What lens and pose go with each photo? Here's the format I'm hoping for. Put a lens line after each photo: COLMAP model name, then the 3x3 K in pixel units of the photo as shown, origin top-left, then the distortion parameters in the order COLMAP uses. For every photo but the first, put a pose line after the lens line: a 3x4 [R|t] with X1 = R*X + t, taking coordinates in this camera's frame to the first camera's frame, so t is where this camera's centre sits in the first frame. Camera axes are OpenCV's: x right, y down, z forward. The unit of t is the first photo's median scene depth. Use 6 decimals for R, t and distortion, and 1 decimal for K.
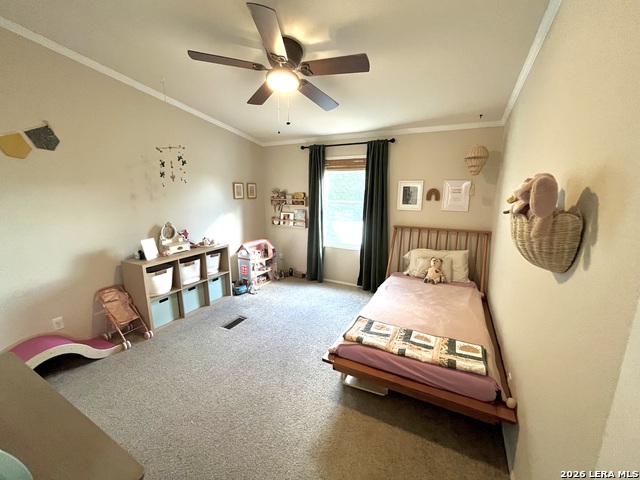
lens RADIAL K [[256.9, 0, 322.5], [0, 256.9, 239.8], [0, 0, 1]] dist [-0.000044, -0.000173]
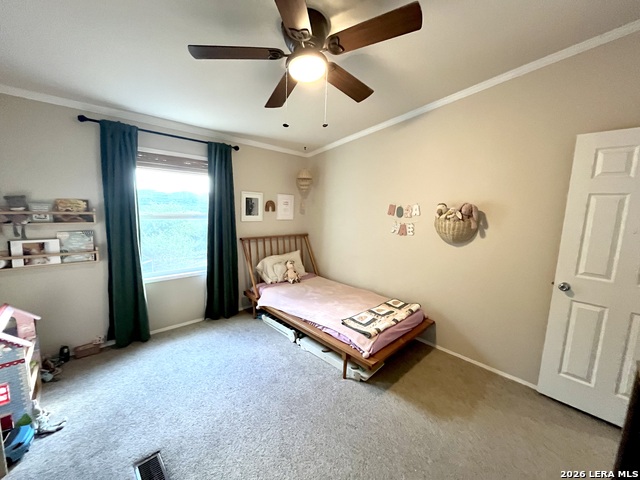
lens RADIAL K [[256.9, 0, 322.5], [0, 256.9, 239.8], [0, 0, 1]] dist [-0.000044, -0.000173]
pose [[0.317767, -0.121479, 0.940355, -0.528797], [0.143791, 0.986462, 0.078846, -0.082946], [-0.937203, 0.110160, 0.330932, 0.419107]]
